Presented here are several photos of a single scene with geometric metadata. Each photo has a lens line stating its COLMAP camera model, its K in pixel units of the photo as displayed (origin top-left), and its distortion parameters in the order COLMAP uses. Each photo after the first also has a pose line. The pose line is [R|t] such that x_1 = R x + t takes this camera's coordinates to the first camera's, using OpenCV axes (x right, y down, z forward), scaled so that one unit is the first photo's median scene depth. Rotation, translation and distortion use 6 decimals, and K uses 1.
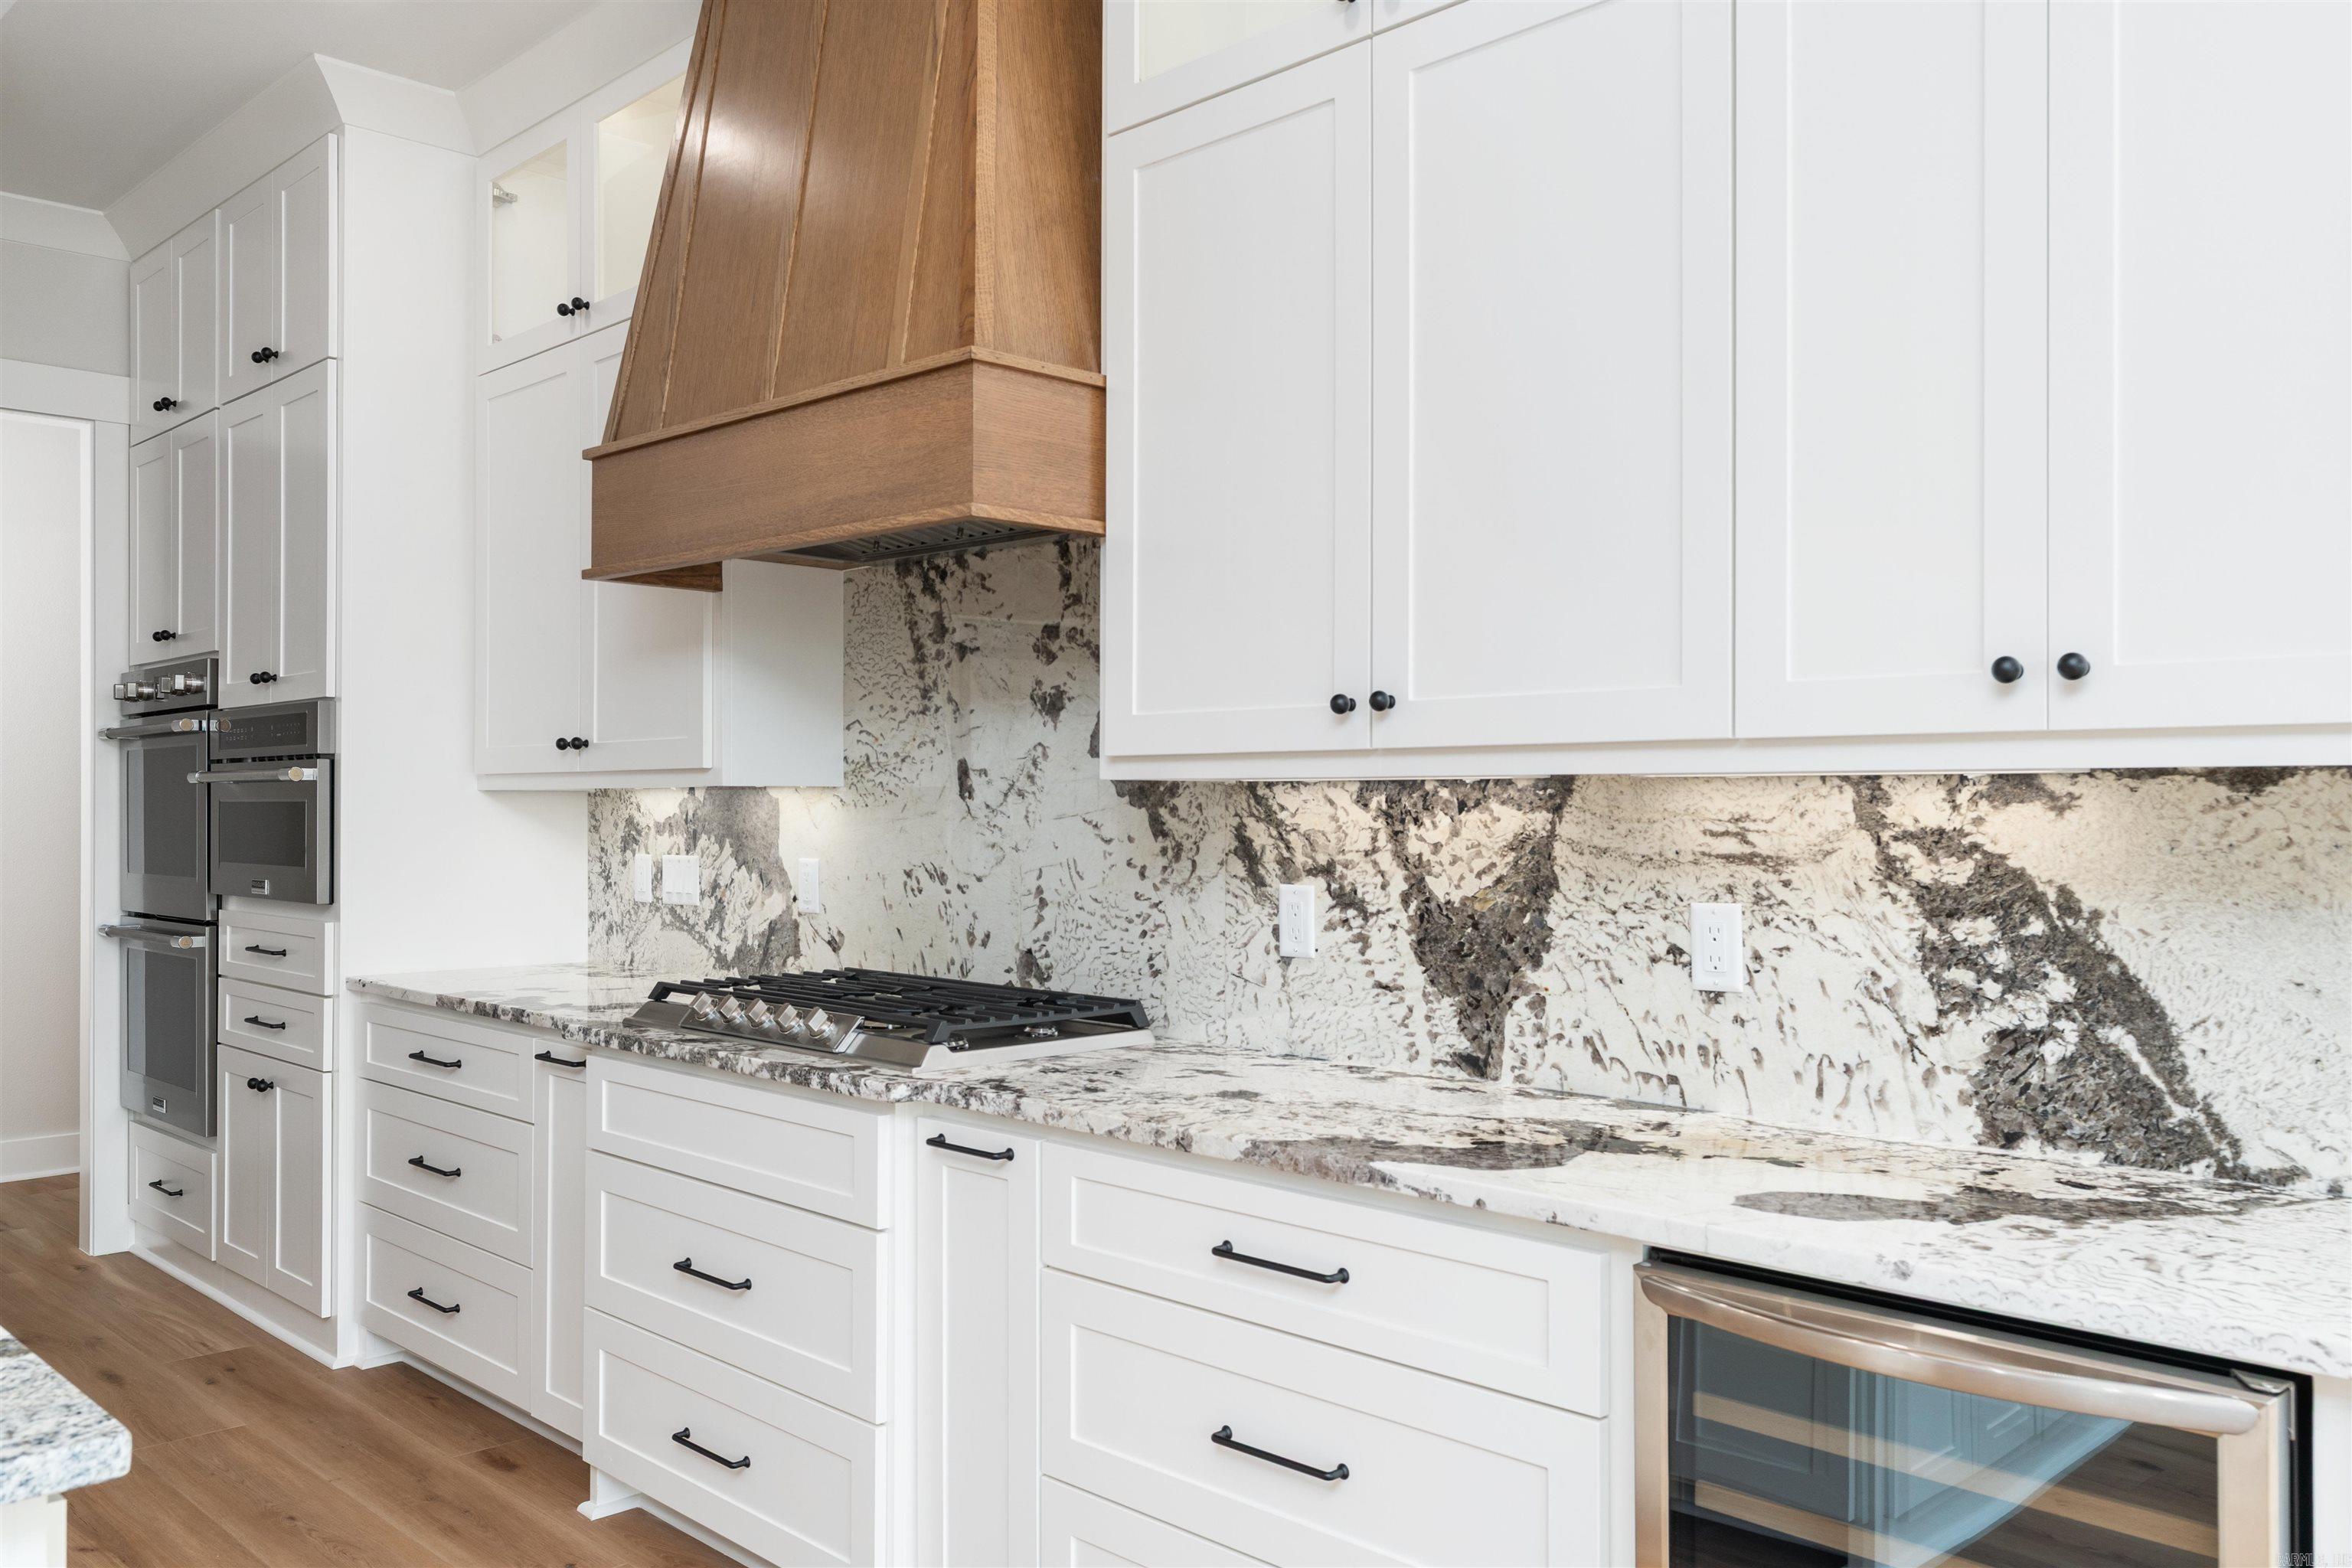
lens RADIAL K [[1837.5, 0, 1180.8], [0, 1837.5, 787.4], [0, 0, 1]] dist [0.006413, 0.001322]
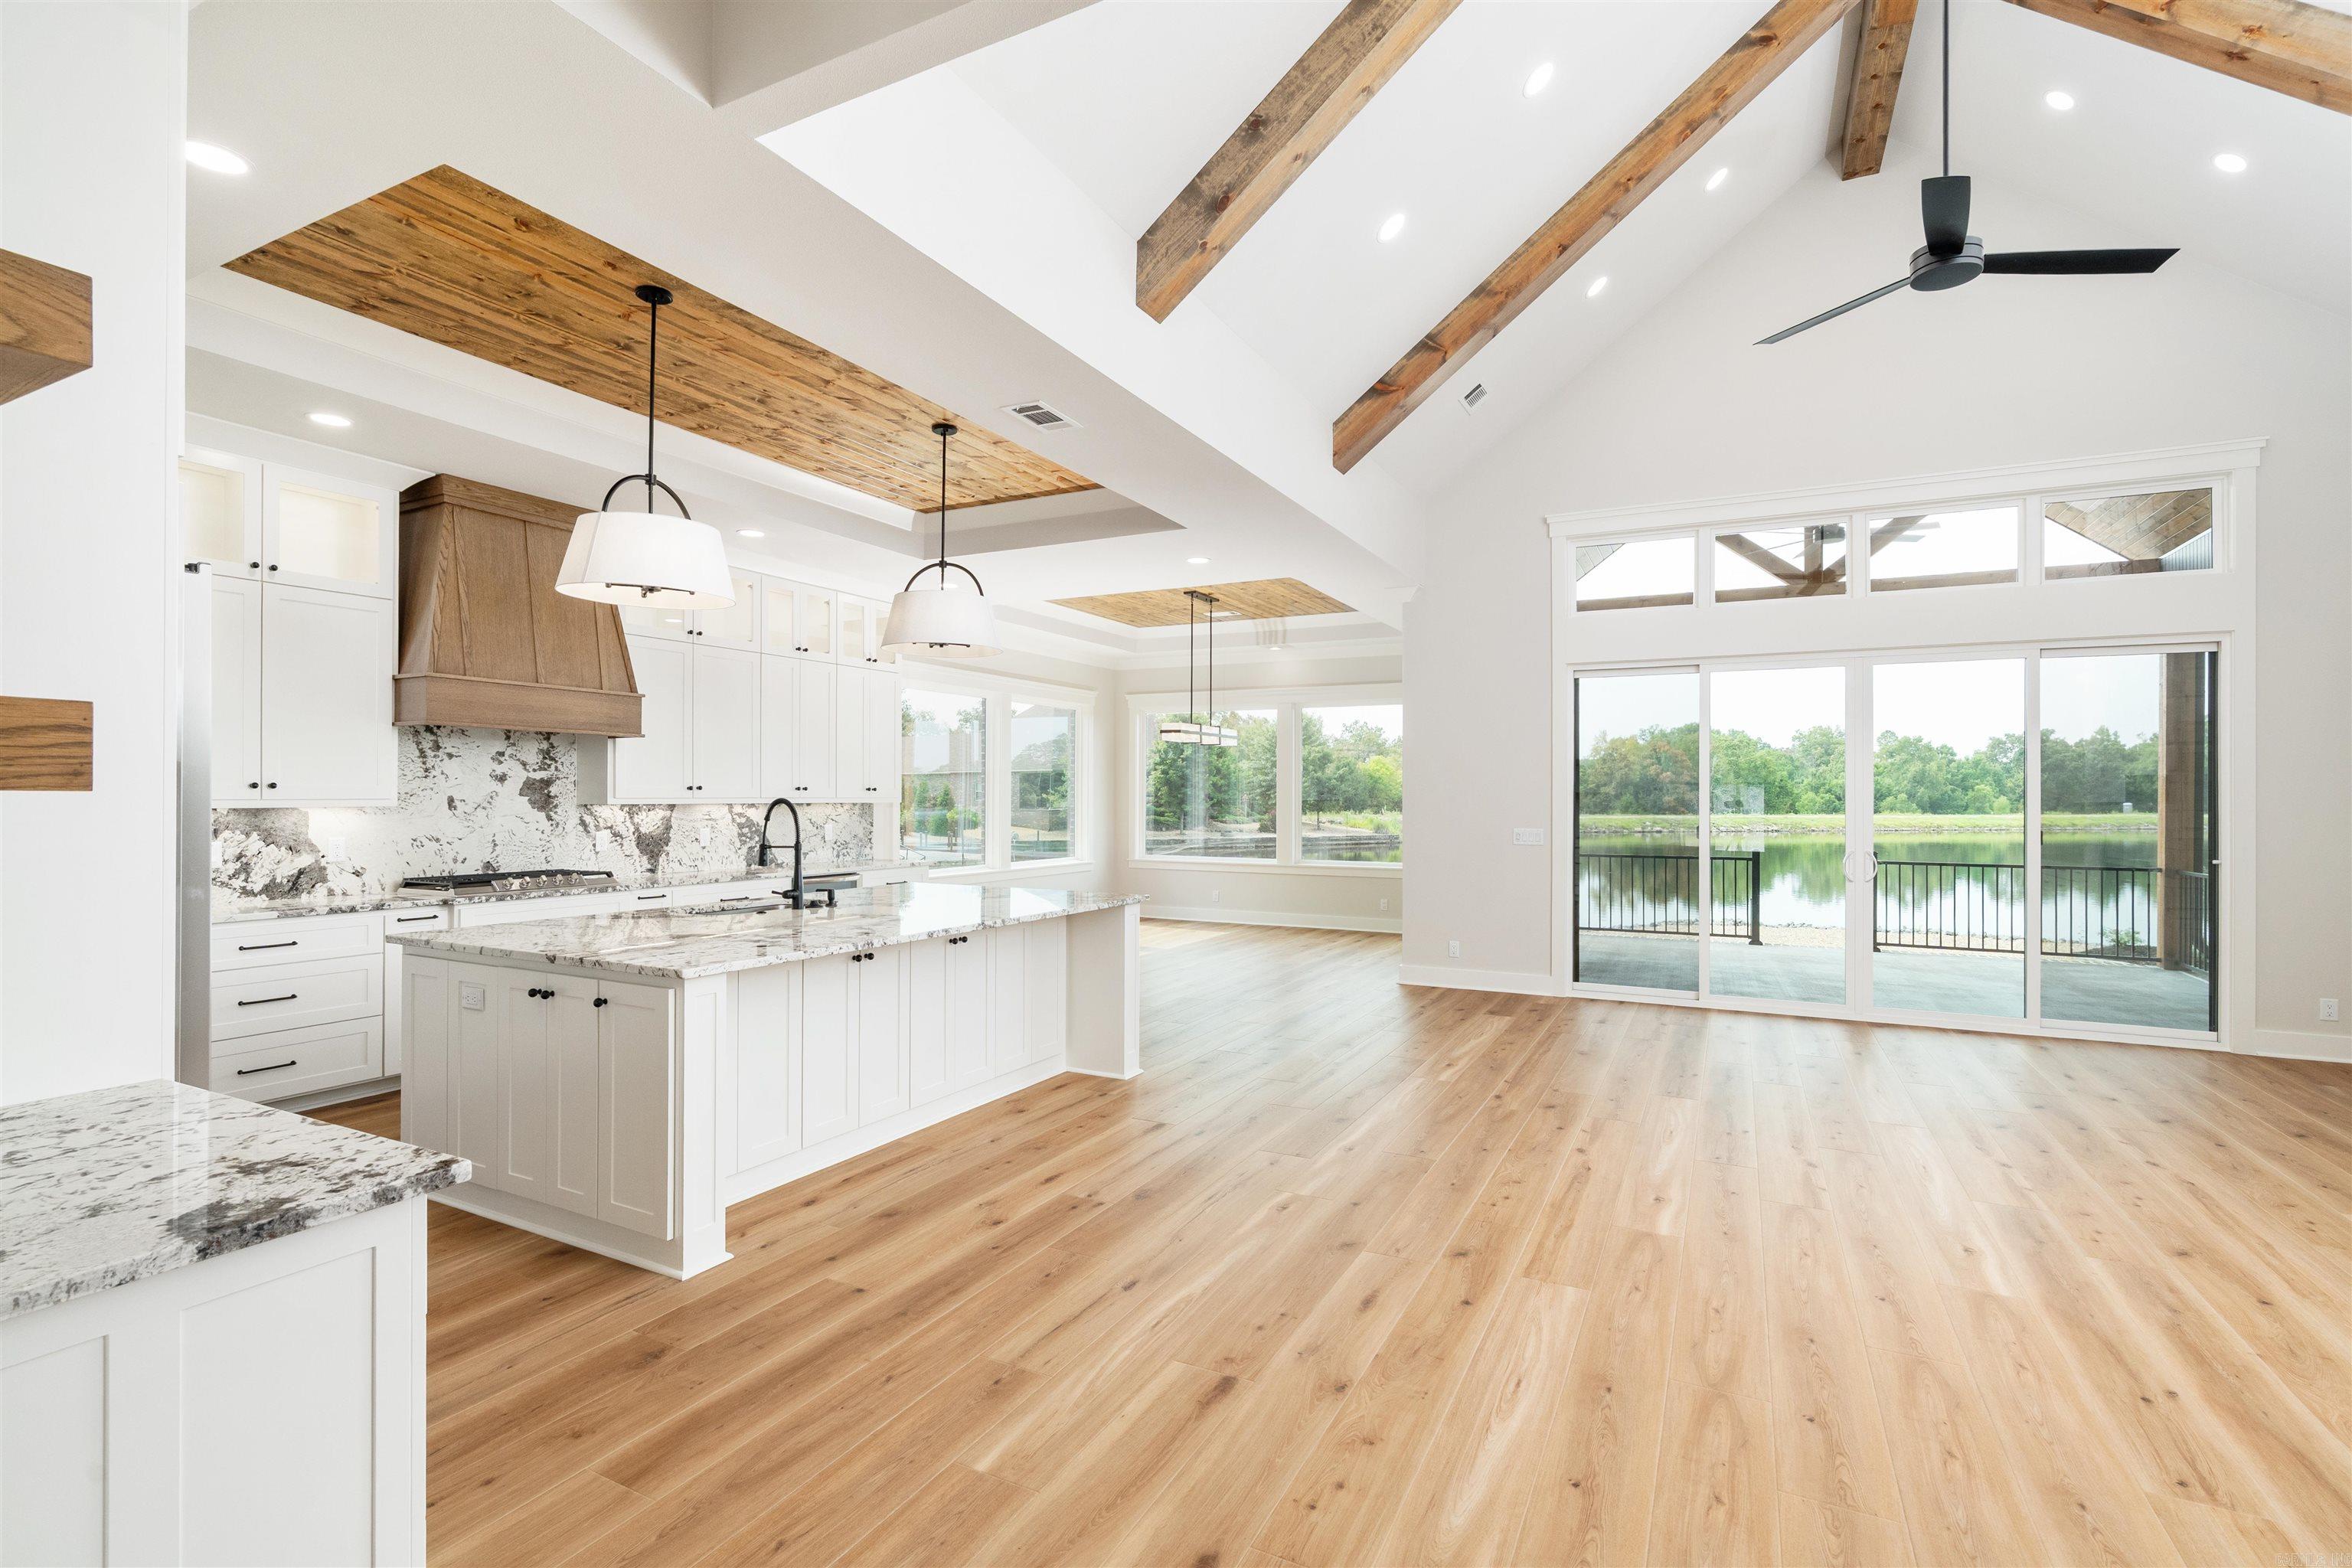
lens RADIAL K [[1084.6, 0, 1172.6], [0, 1084.6, 789.7], [0, 0, 1]] dist [-0.009966, 0.003509]
pose [[-0.304582, 0.003720, 0.952479, -2.508659], [-0.010365, 0.999920, -0.007220, -0.030490], [-0.952430, -0.012072, -0.304519, 0.593056]]
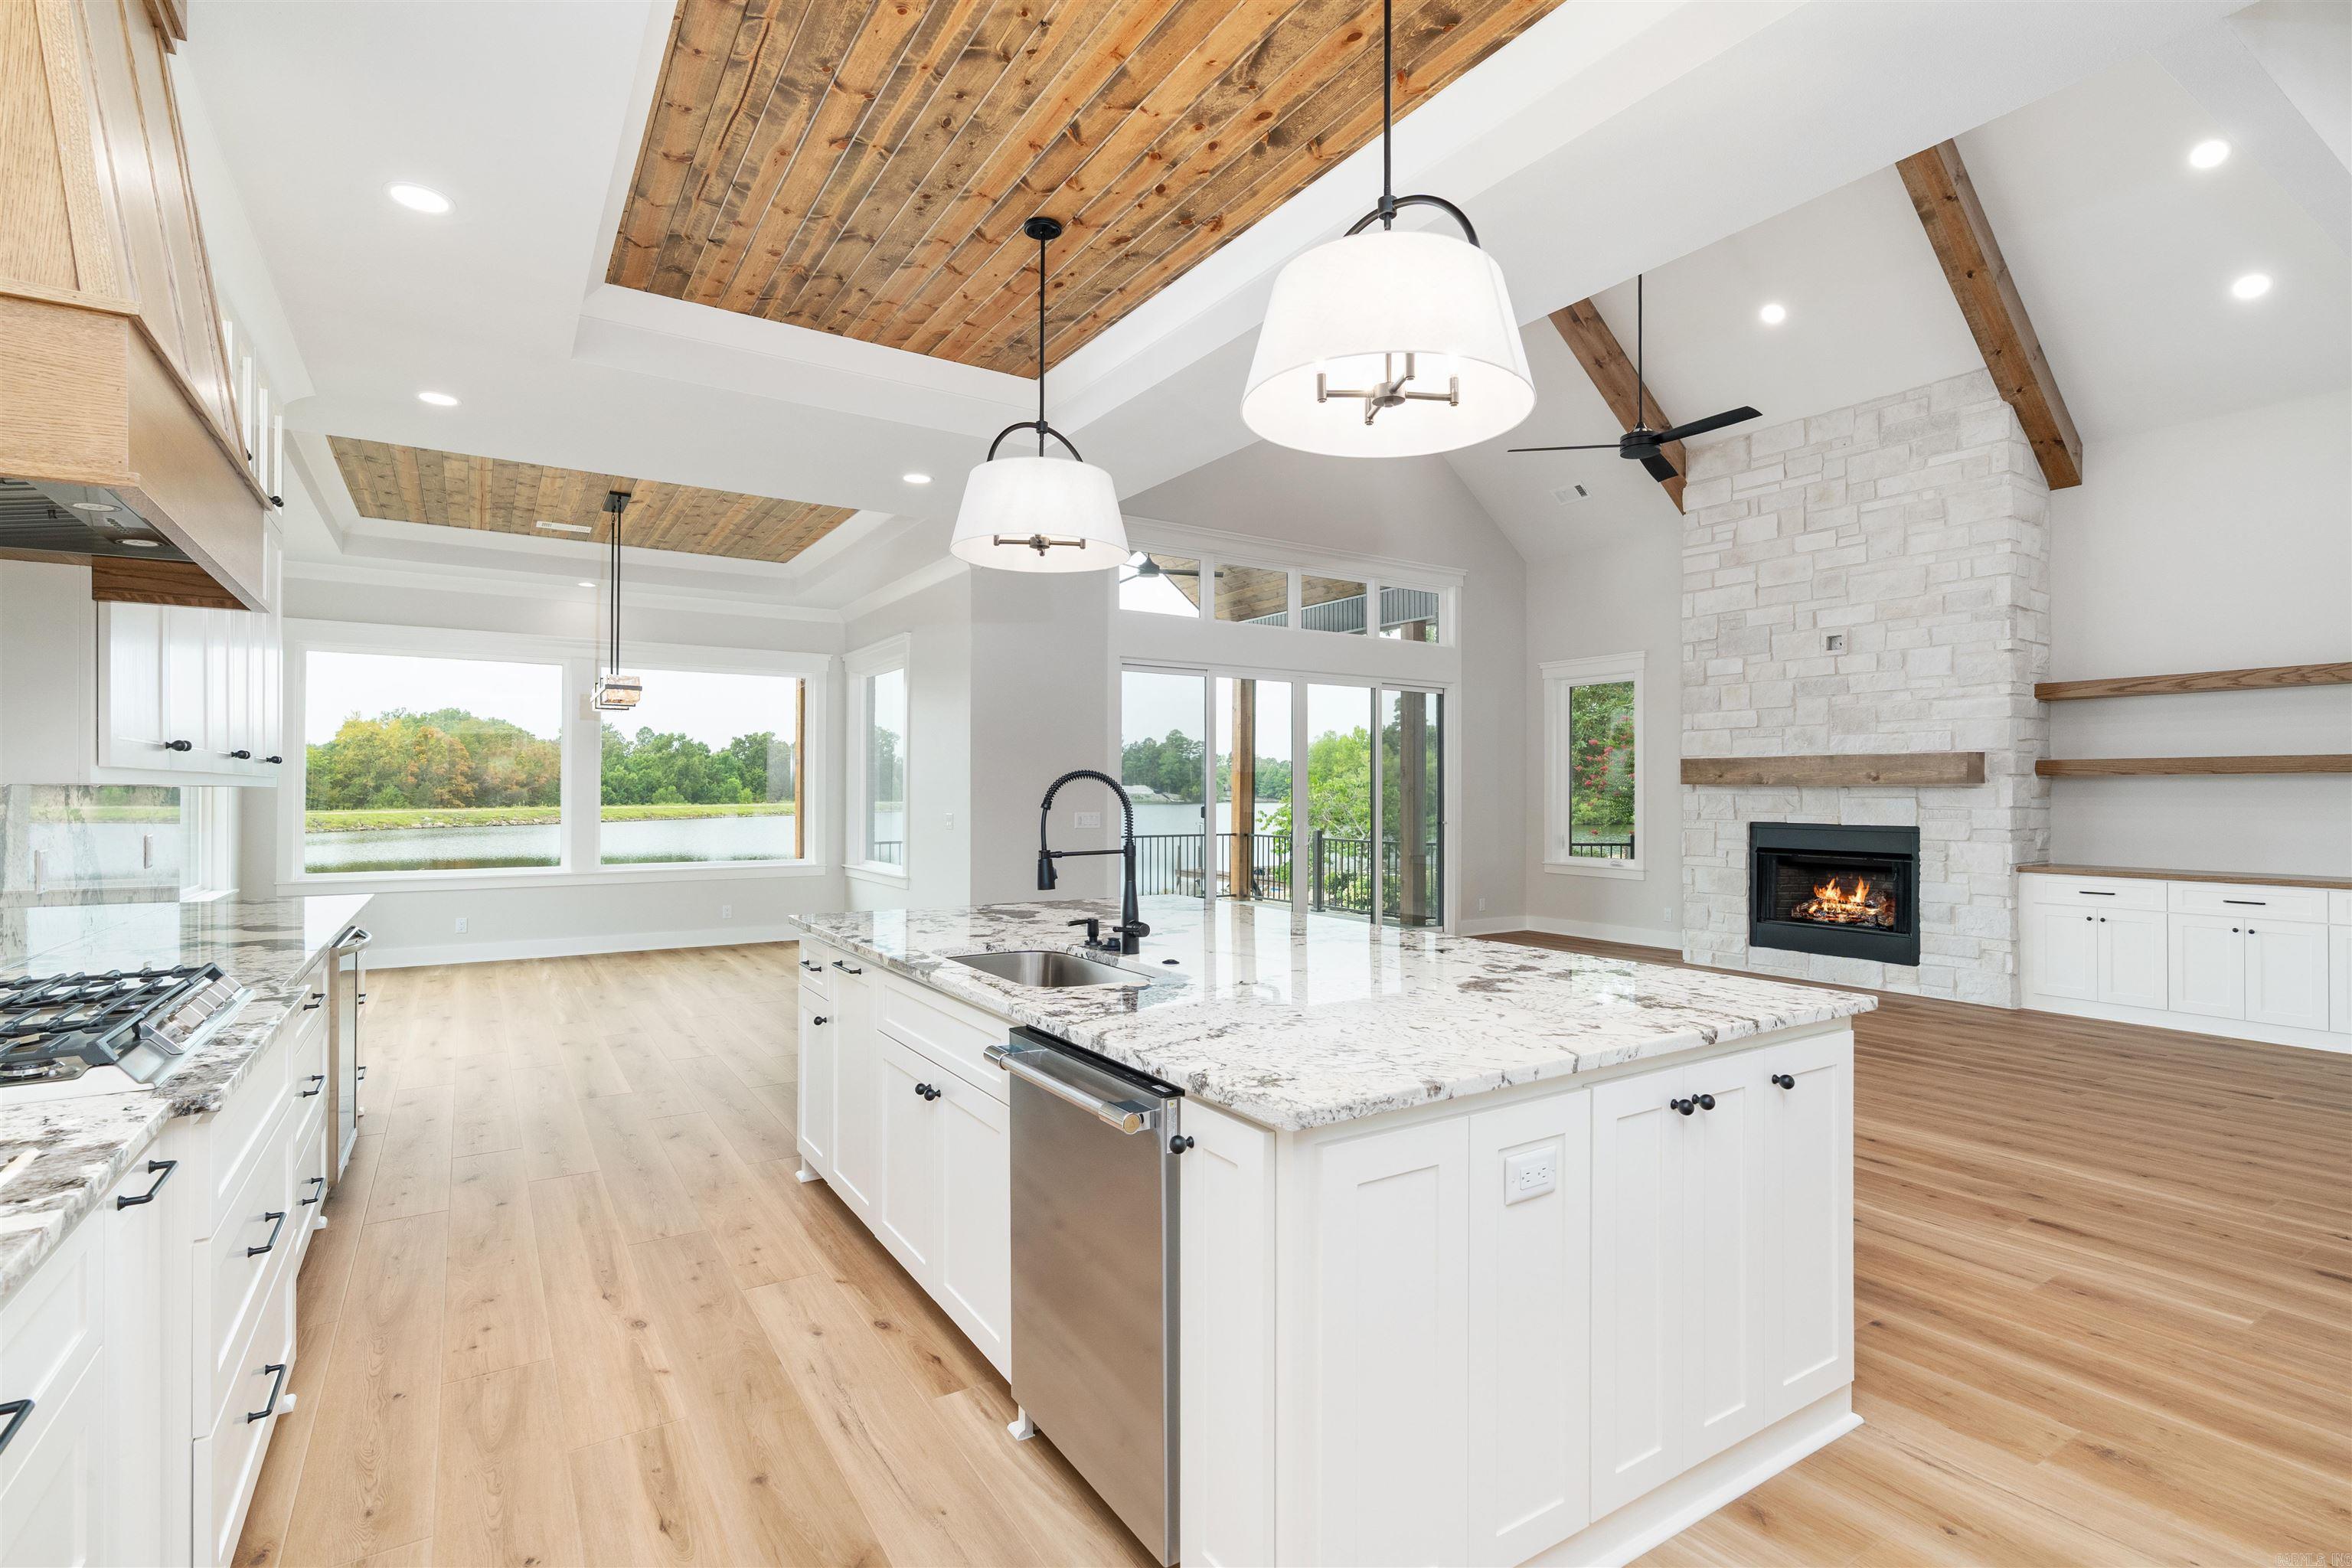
lens RADIAL K [[1084.6, 0, 1163.5], [0, 1084.6, 787.8], [0, 0, 1]] dist [-0.009966, 0.003509]
pose [[-0.975909, -0.004016, 0.218142, -0.956755], [-0.006494, 0.999922, -0.010644, 0.003806], [-0.218082, -0.011804, -0.975859, 1.644156]]
